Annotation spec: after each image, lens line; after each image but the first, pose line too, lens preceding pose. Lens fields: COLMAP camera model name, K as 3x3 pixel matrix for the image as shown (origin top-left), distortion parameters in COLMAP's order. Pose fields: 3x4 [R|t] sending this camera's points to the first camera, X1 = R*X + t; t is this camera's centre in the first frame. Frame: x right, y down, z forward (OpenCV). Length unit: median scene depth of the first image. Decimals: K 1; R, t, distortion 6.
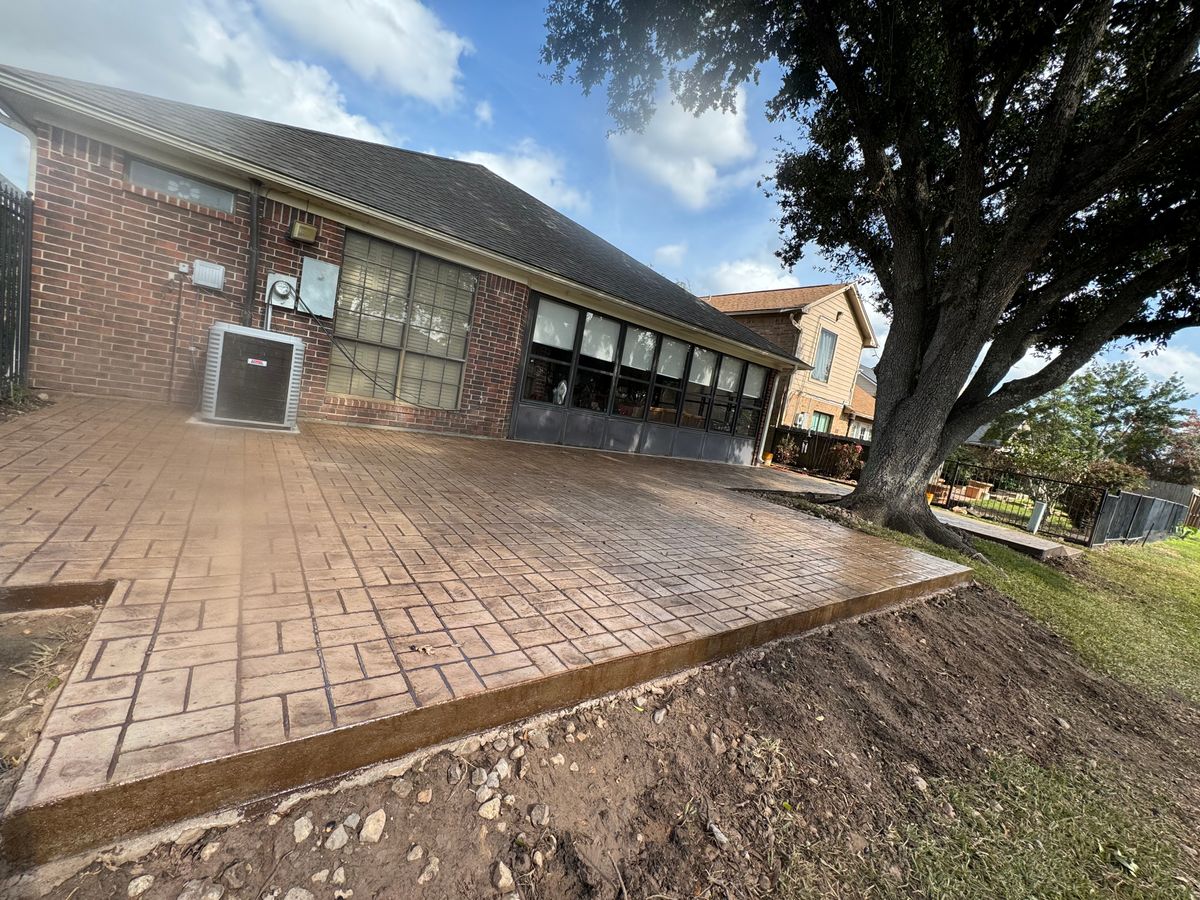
lens RADIAL K [[473.3, 0, 601.9], [0, 473.3, 452.2], [0, 0, 1]] dist [-0.004463, -0.000181]
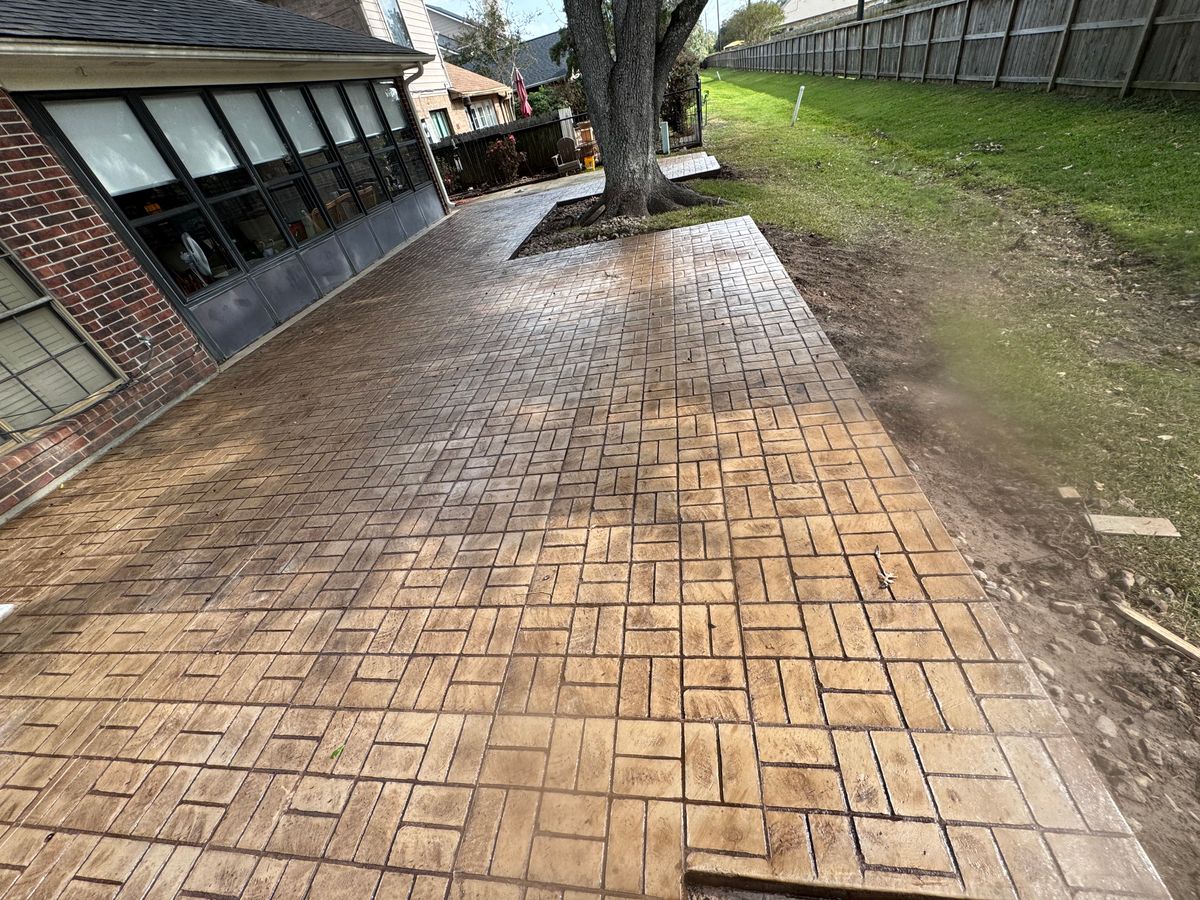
lens RADIAL K [[473.3, 0, 600.1], [0, 473.3, 451.7], [0, 0, 1]] dist [-0.004463, -0.000181]
pose [[0.628668, -0.684952, 0.368262, -0.187409], [0.398888, 0.690518, 0.603384, -0.127687], [-0.667581, -0.232434, 0.707326, 0.145648]]
